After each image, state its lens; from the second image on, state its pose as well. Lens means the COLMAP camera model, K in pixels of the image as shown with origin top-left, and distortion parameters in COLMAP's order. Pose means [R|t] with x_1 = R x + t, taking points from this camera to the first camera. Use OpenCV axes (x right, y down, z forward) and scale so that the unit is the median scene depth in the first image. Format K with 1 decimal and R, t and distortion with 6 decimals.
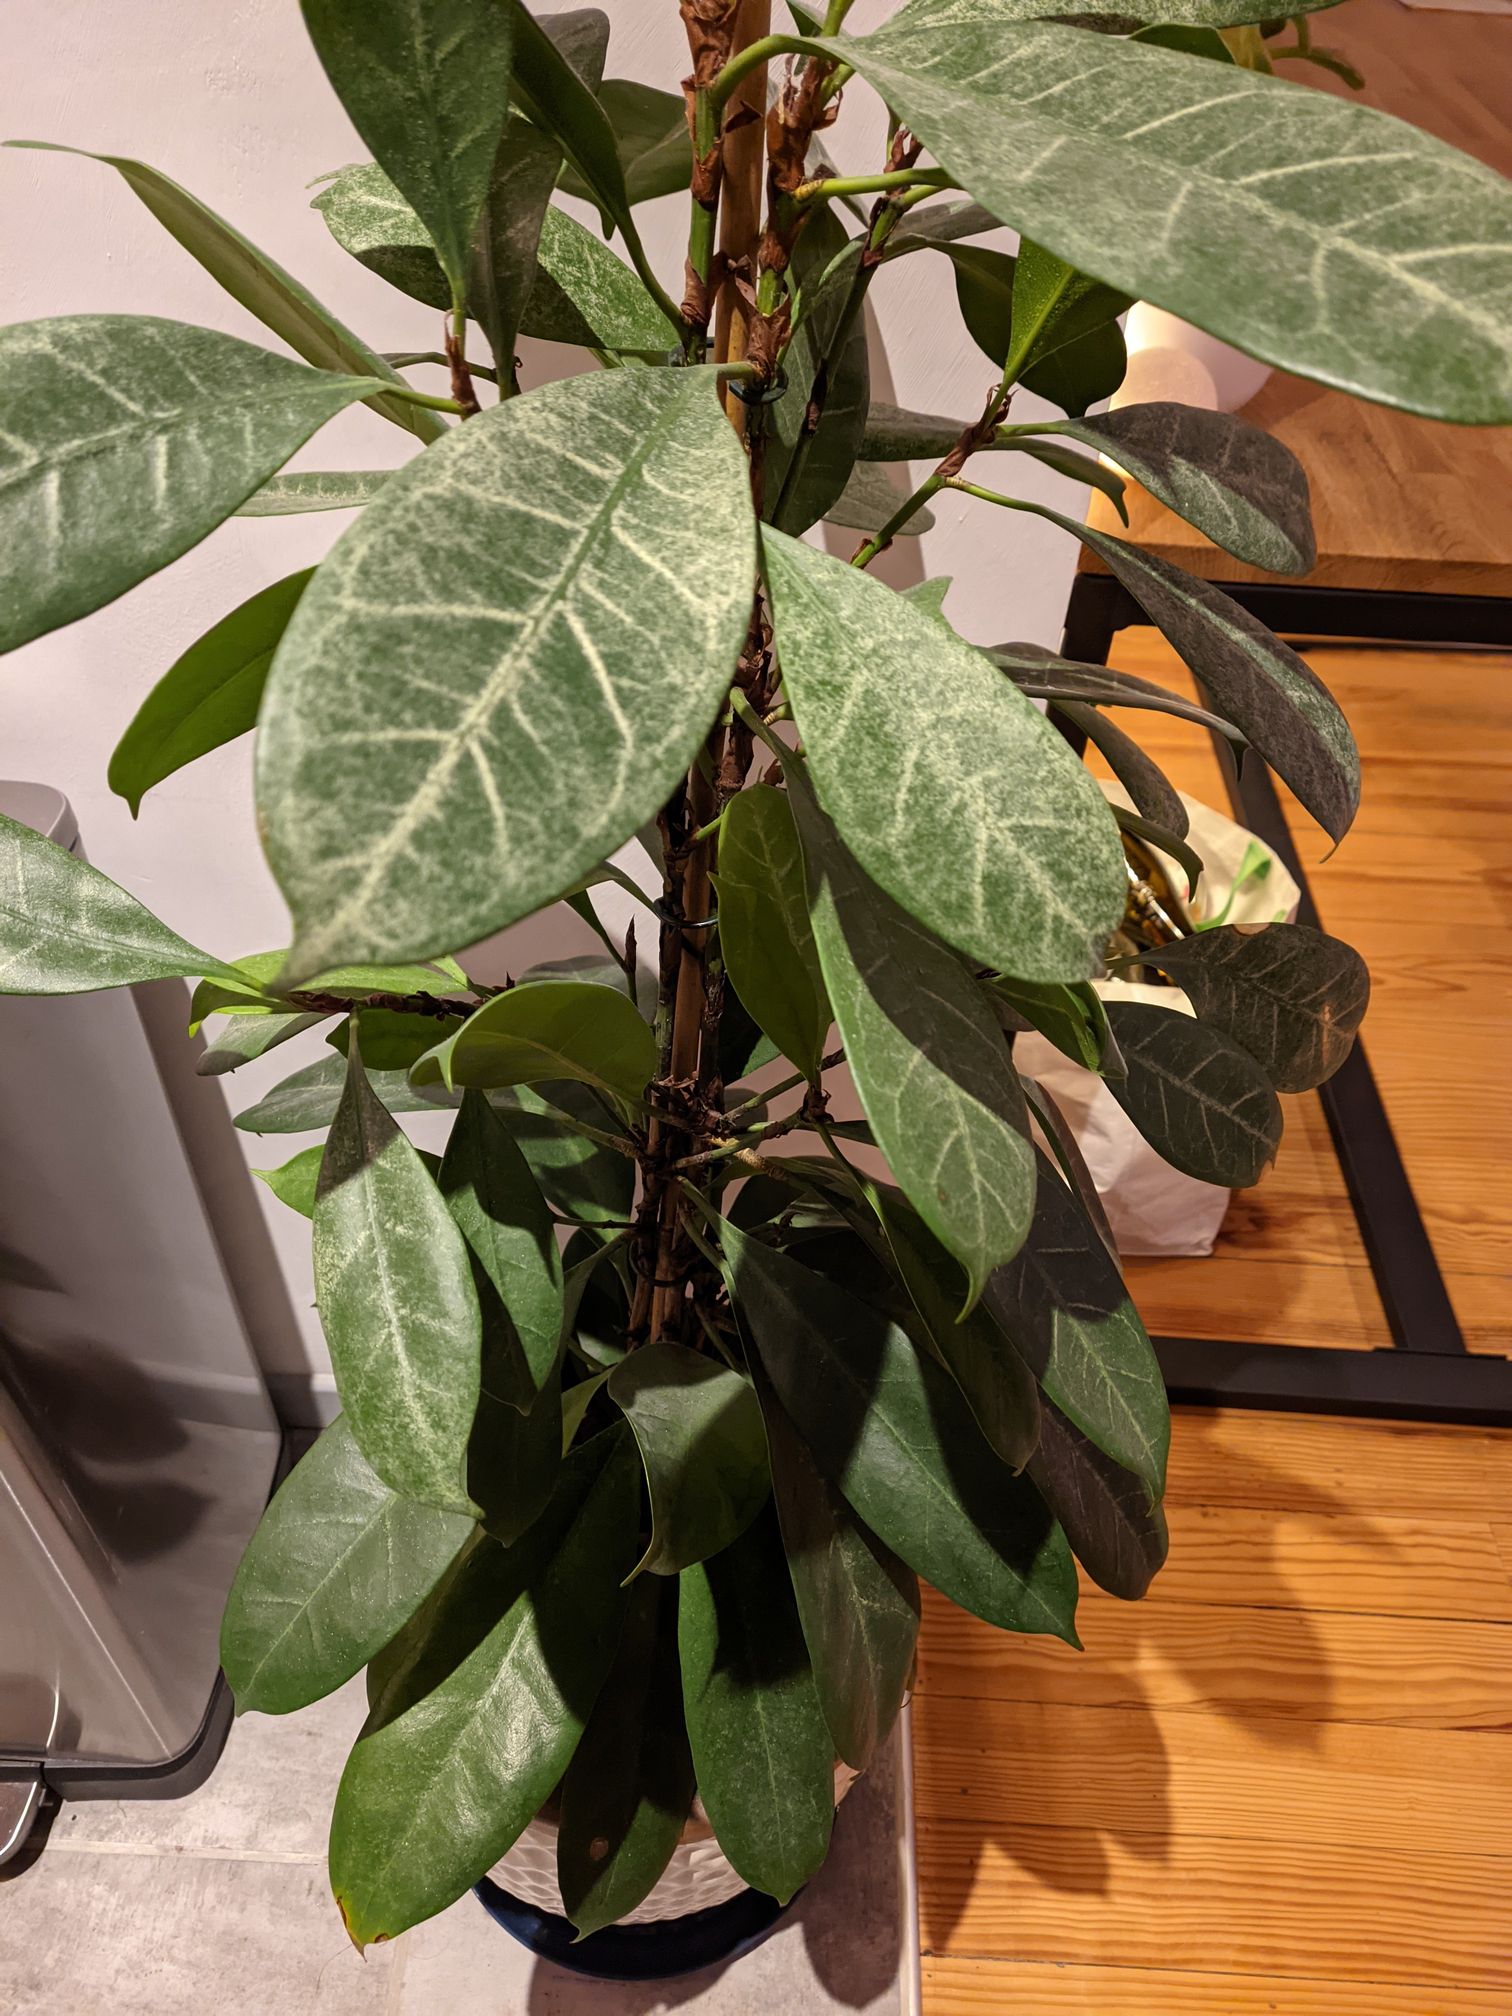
lens RADIAL K [[1726.9, 0, 755.2], [0, 1726.9, 1008.0], [0, 0, 1]] dist [-0.064020, -0.016143]
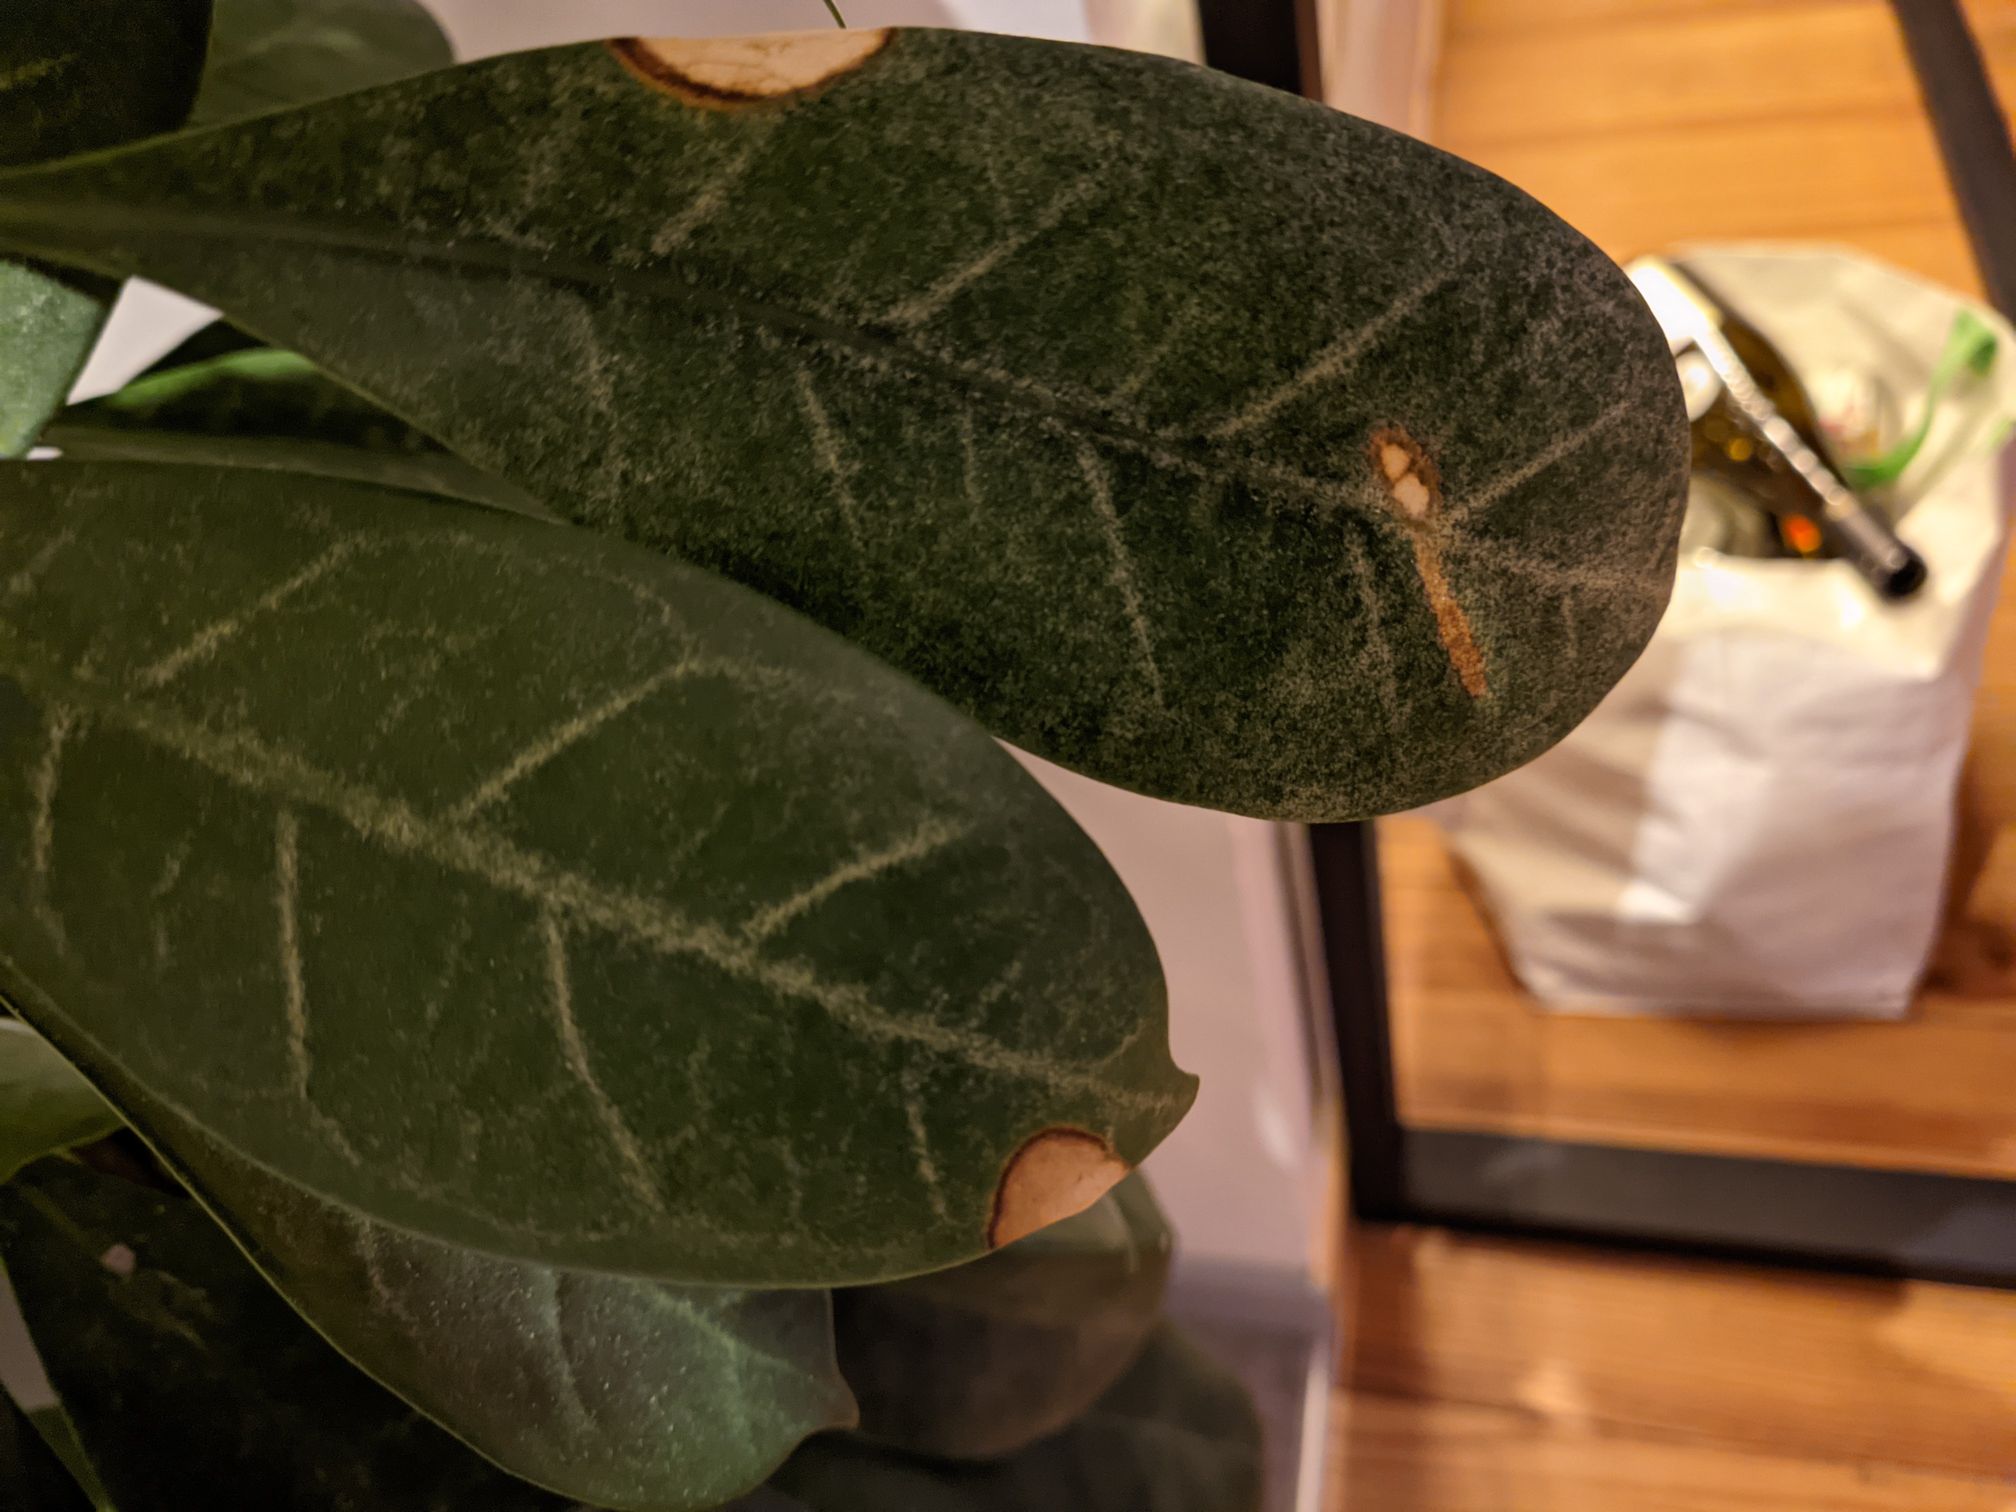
lens RADIAL K [[1726.9, 0, 1008.8], [0, 1726.9, 758.3], [0, 0, 1]] dist [-0.064020, -0.016143]
pose [[0.944984, -0.038298, -0.324866, 0.361285], [0.055710, 0.997457, 0.044462, 0.027589], [0.322337, -0.060115, 0.944714, 0.771018]]
